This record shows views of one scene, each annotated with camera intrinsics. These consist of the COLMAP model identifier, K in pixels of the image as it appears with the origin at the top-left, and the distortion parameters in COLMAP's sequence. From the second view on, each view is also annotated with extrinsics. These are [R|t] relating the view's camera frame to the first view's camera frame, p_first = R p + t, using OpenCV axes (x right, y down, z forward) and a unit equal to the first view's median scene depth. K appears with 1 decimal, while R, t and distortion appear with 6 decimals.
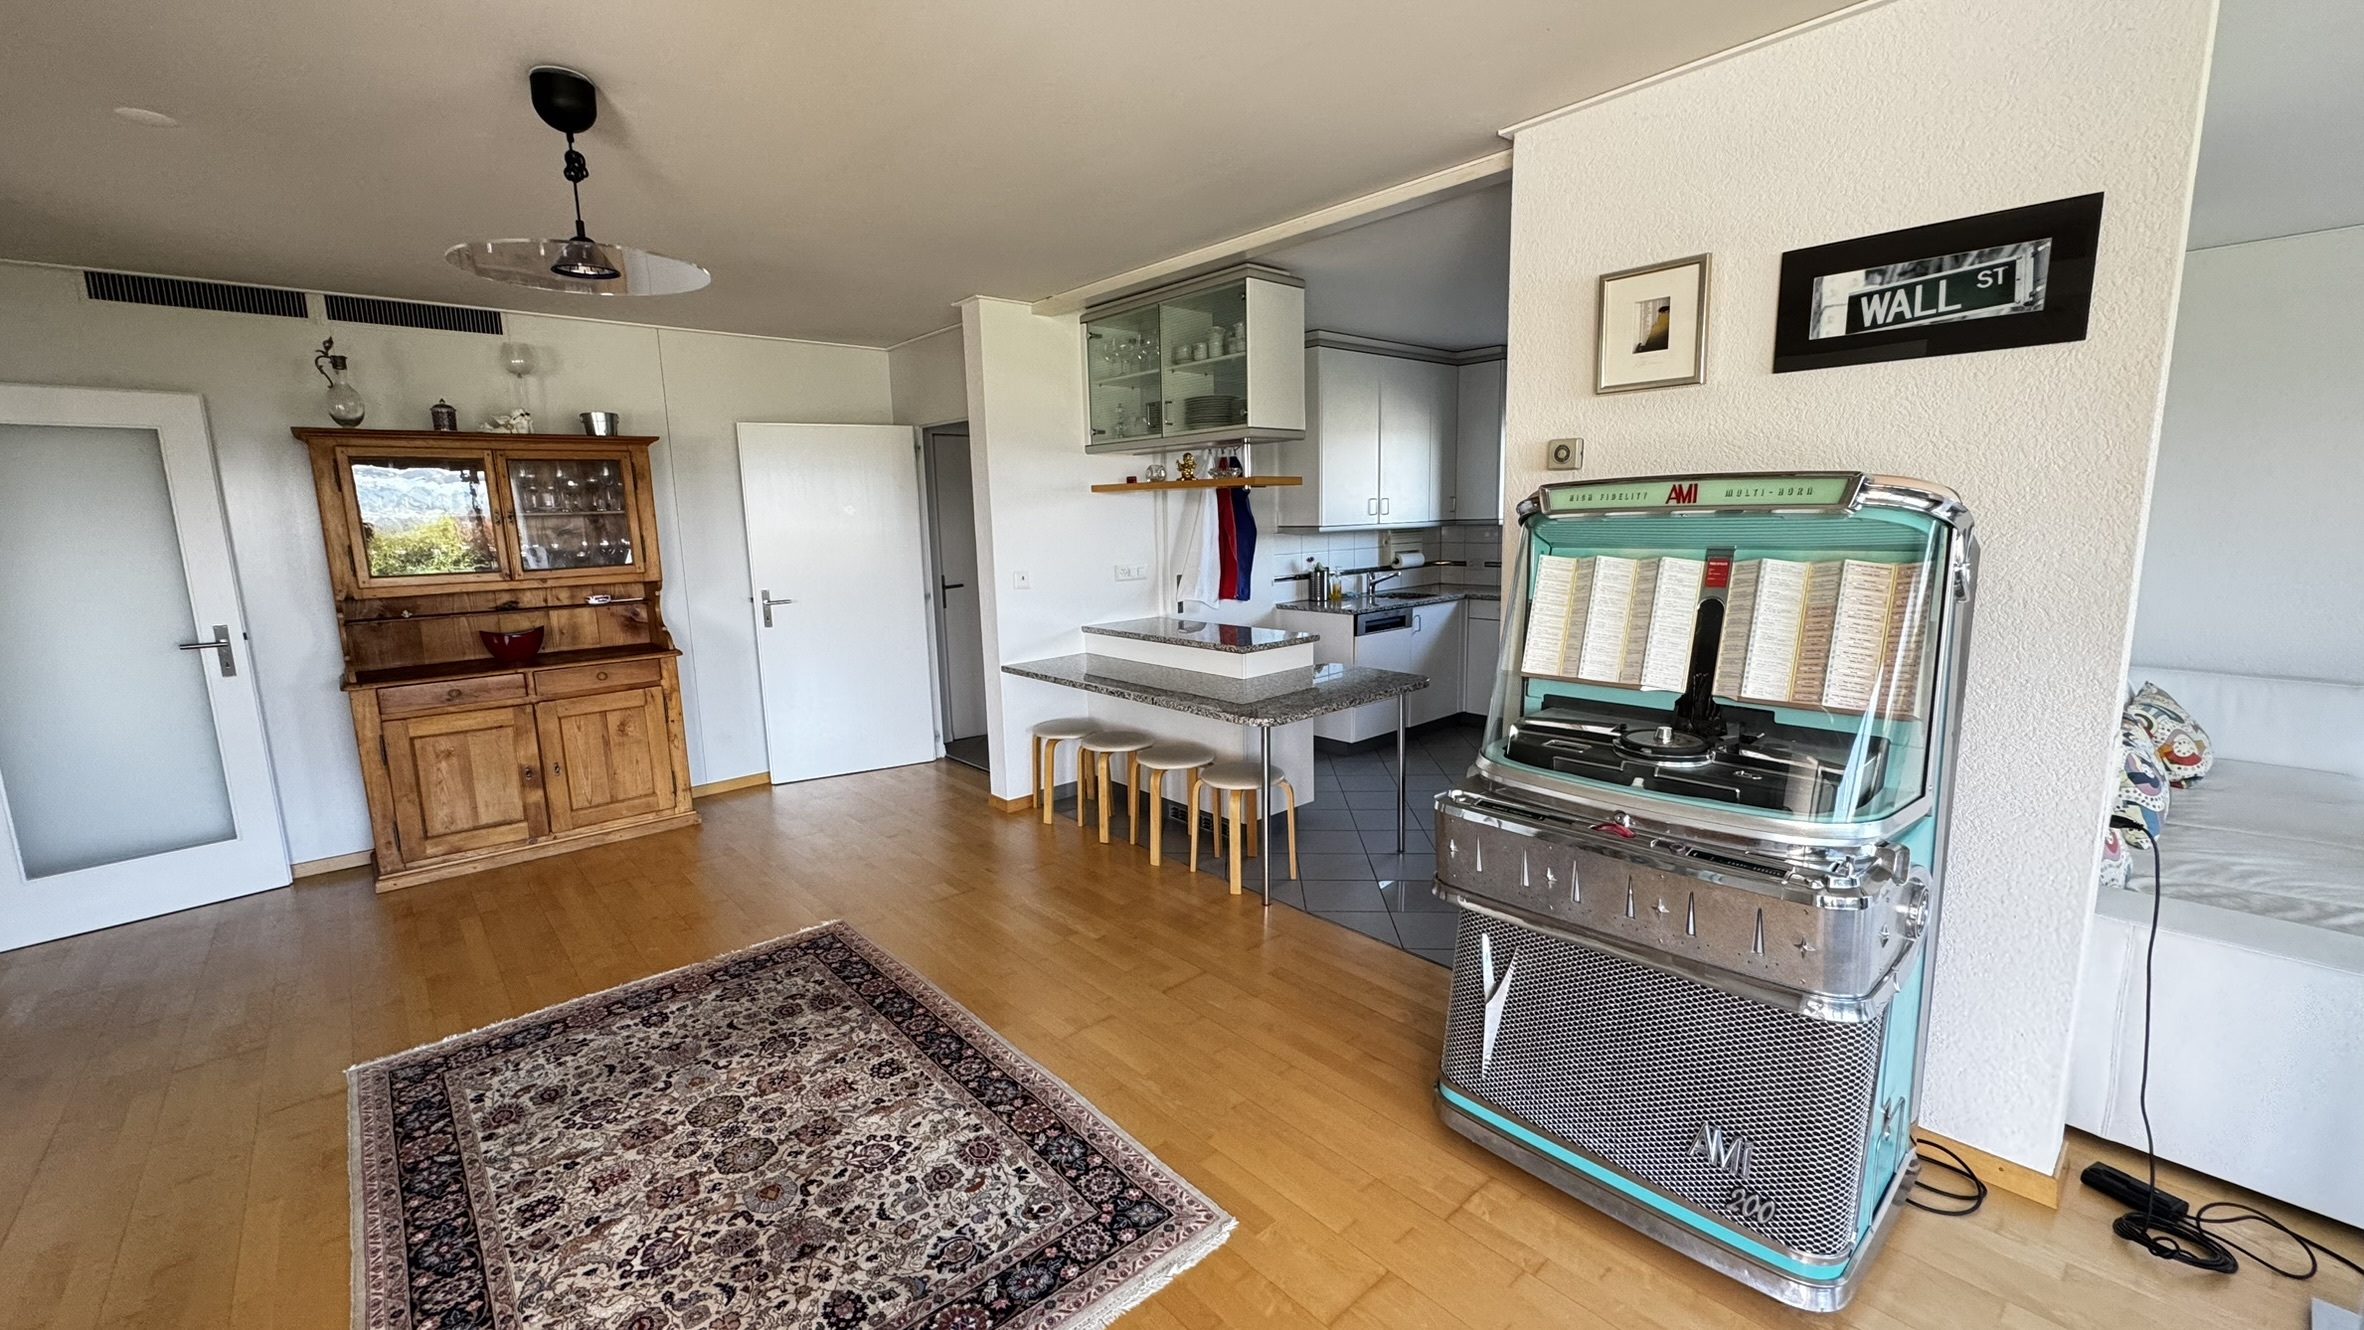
lens RADIAL K [[941.8, 0, 1182.0], [0, 941.8, 665.0], [0, 0, 1]] dist [0.001681, -0.000101]
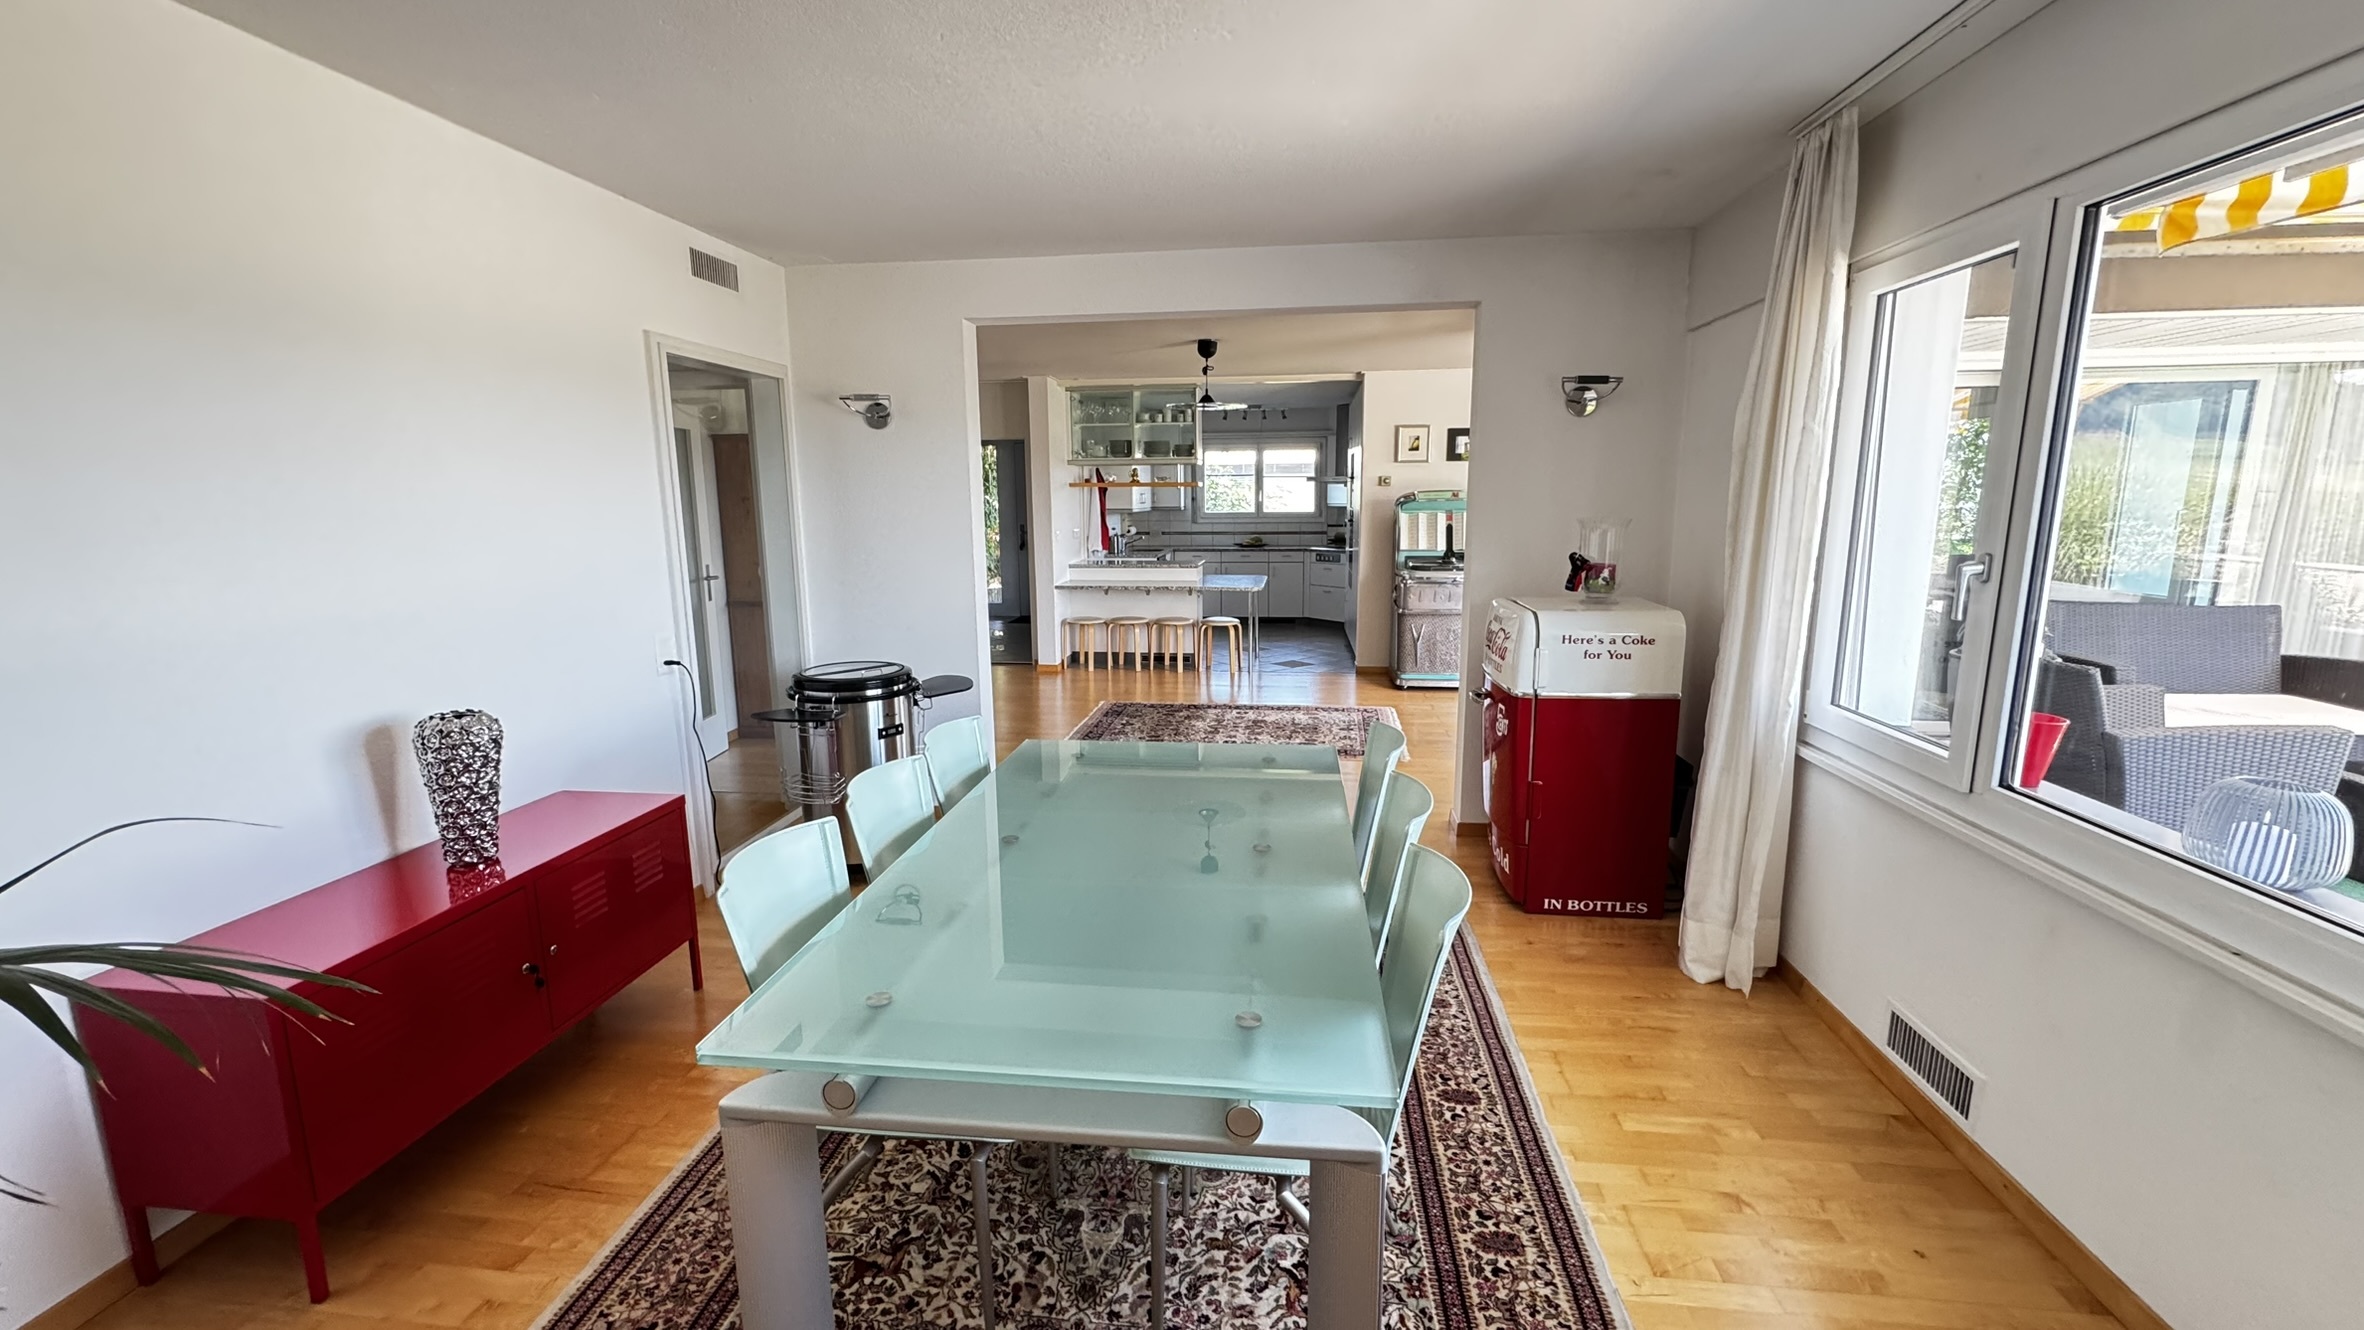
lens RADIAL K [[941.8, 0, 1182.0], [0, 941.8, 665.0], [0, 0, 1]] dist [0.001681, -0.000101]
pose [[0.748071, -0.098258, 0.656305, -2.124962], [0.097361, 0.994526, 0.037920, 0.186352], [-0.656438, 0.035532, 0.753543, -0.835125]]
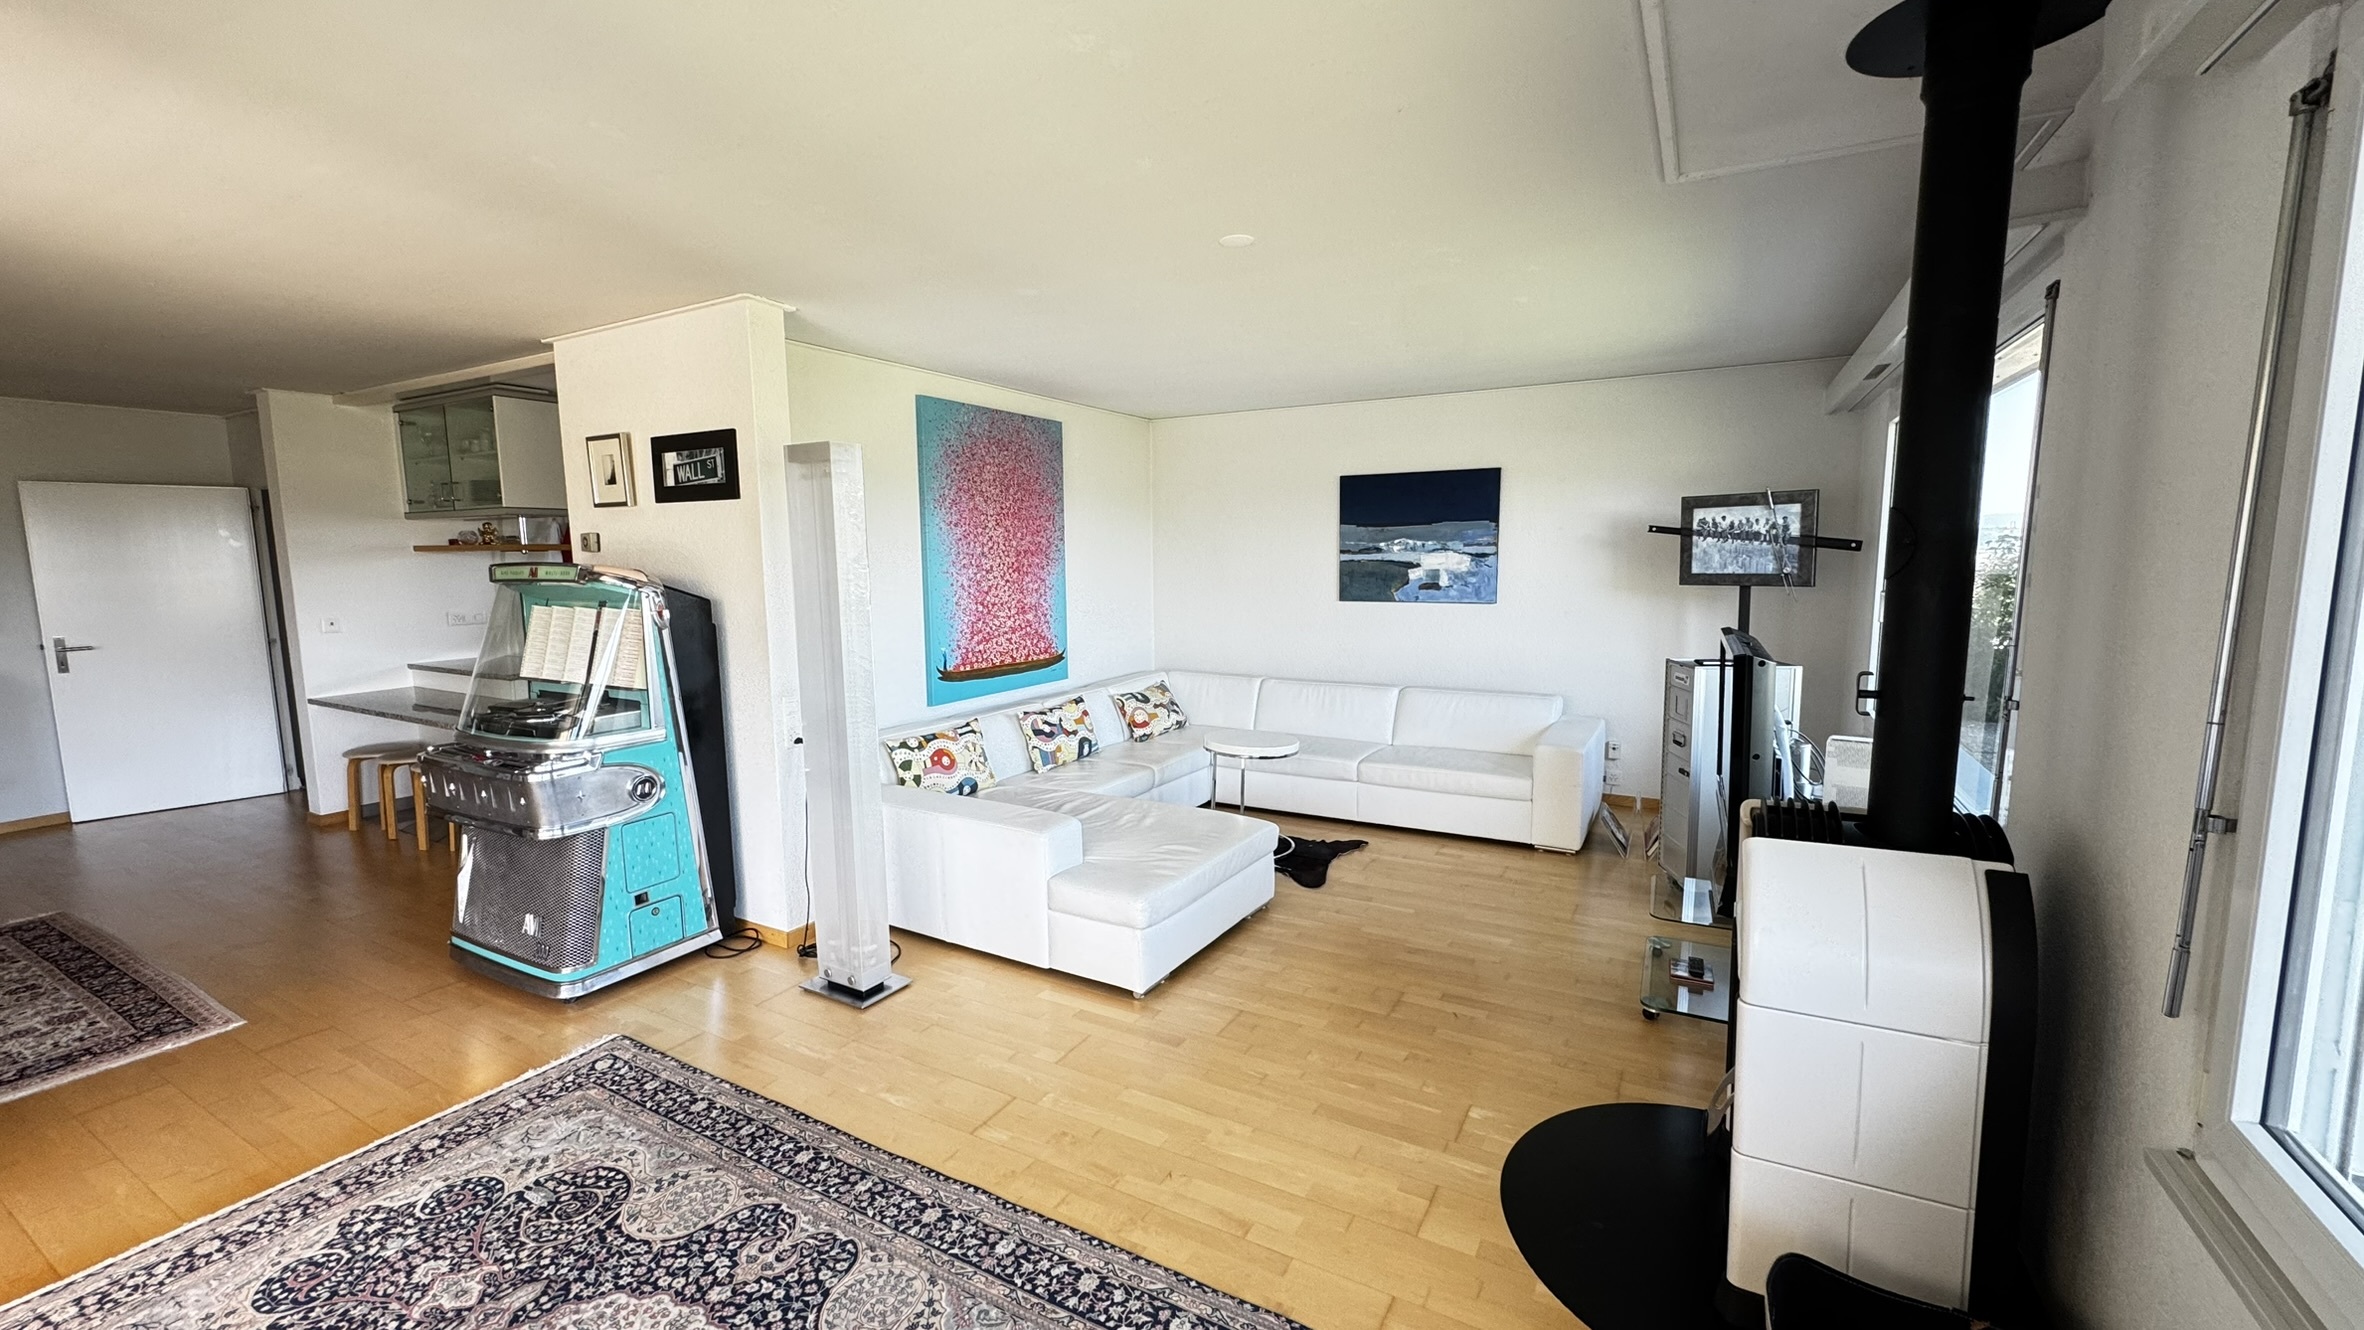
lens RADIAL K [[936.0, 0, 1190.1], [0, 936.0, 670.9], [0, 0, 1]] dist [0.001088, 0.000008]
pose [[0.944629, -0.026985, 0.327029, 0.837576], [0.040036, 0.998645, -0.033244, 0.088666], [-0.325688, 0.044496, 0.944430, -0.824838]]
